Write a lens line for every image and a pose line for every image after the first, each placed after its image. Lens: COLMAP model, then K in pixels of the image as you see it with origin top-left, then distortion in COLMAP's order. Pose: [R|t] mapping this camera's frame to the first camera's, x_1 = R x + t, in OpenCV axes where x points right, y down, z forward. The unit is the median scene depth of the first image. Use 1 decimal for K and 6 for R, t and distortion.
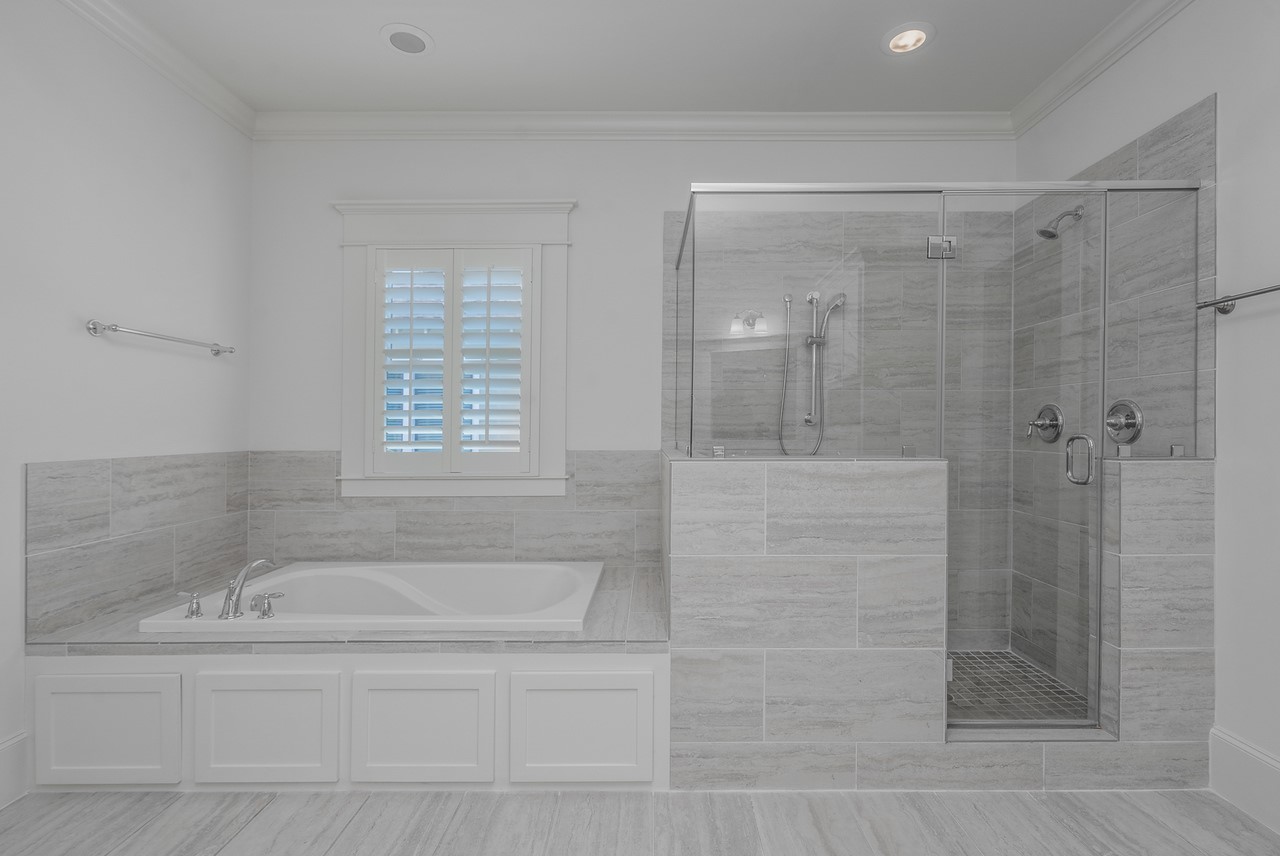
lens RADIAL K [[581.0, 0, 640.0], [0, 581.0, 428.0], [0, 0, 1]] dist [-0.008657, 0.000220]
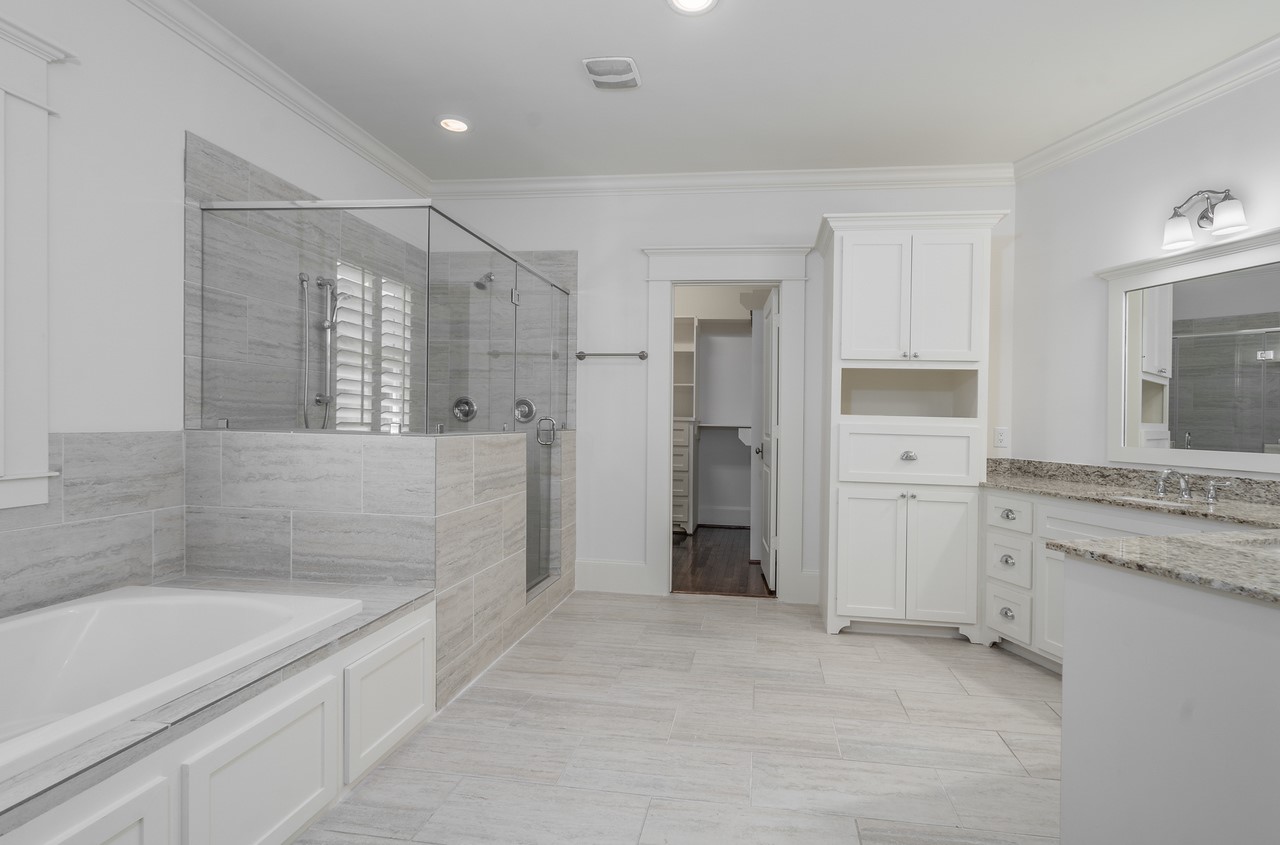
lens RADIAL K [[636.2, 0, 640.0], [0, 636.2, 422.5], [0, 0, 1]] dist [0.000455, 0.000226]
pose [[0.167460, 0.001257, 0.985878, -1.043339], [-0.023946, 0.999709, 0.002793, 0.013510], [-0.985588, -0.024076, 0.167441, 0.343801]]
